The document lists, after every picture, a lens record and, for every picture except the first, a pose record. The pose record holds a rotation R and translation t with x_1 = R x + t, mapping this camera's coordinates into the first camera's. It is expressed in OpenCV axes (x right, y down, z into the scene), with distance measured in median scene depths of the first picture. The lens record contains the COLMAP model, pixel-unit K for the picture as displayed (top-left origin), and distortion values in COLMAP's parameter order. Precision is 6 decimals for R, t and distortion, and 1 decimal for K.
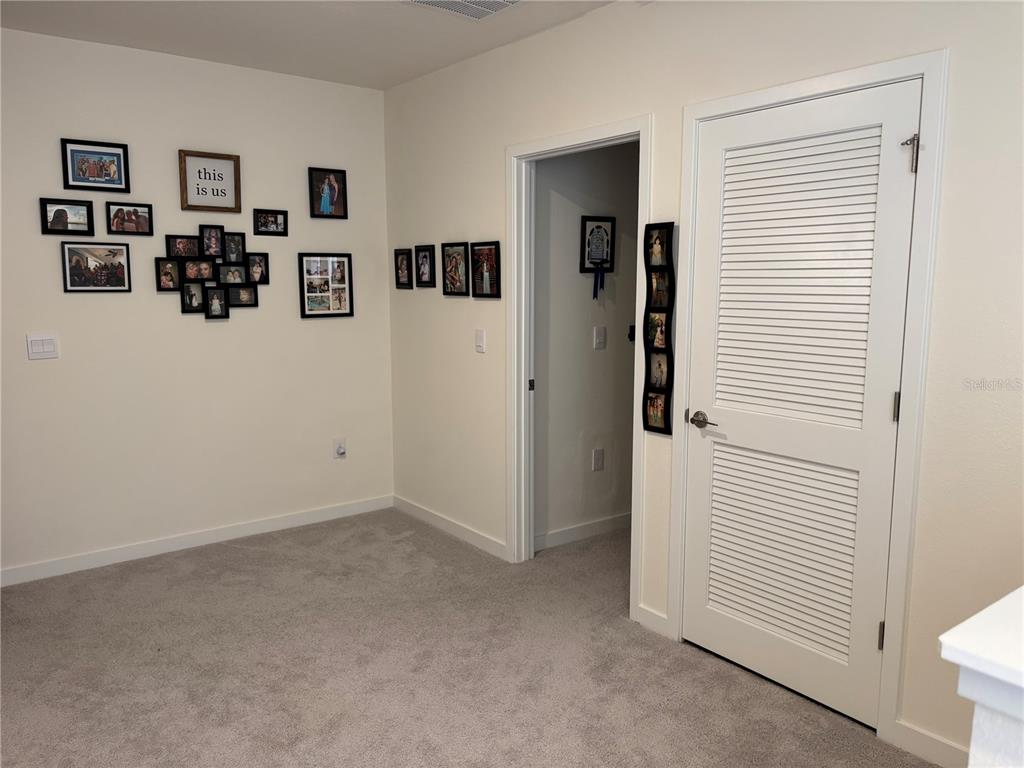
lens RADIAL K [[779.4, 0, 512.0], [0, 779.4, 384.0], [0, 0, 1]] dist [0.065721, -0.000099]
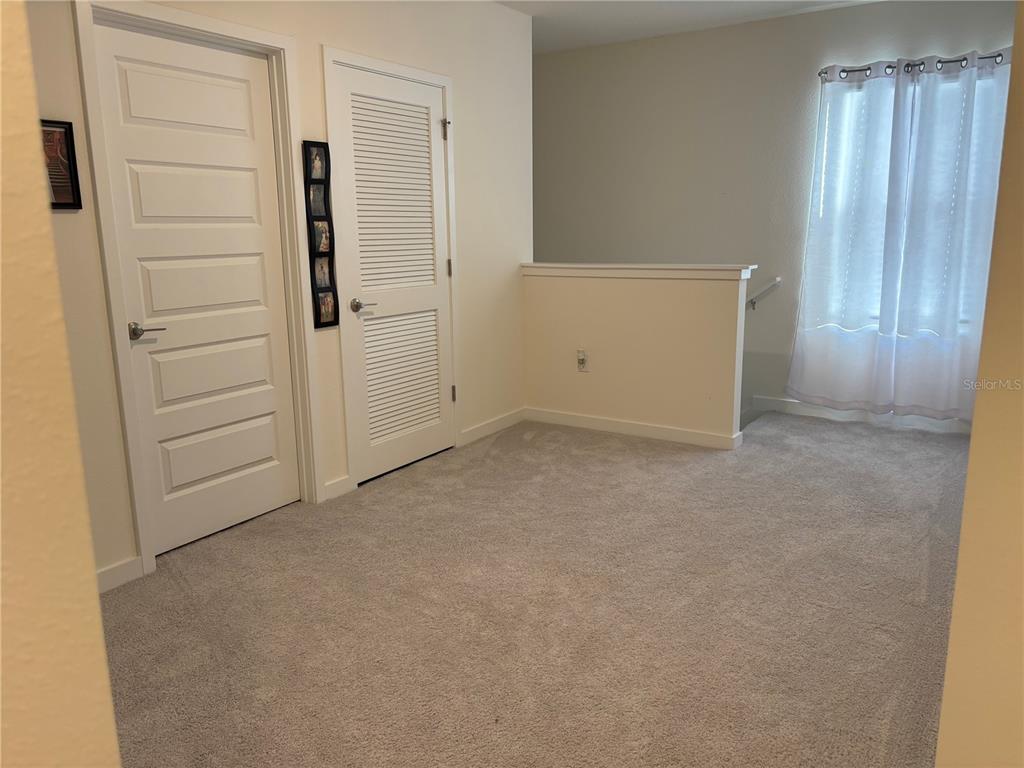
lens RADIAL K [[765.4, 0, 512.0], [0, 765.4, 384.0], [0, 0, 1]] dist [-0.000552, -0.000680]
pose [[-0.322161, -0.187433, 0.927944, -0.988001], [0.137345, 0.960580, 0.241708, -0.094389], [-0.936669, 0.205318, -0.283718, 1.103905]]
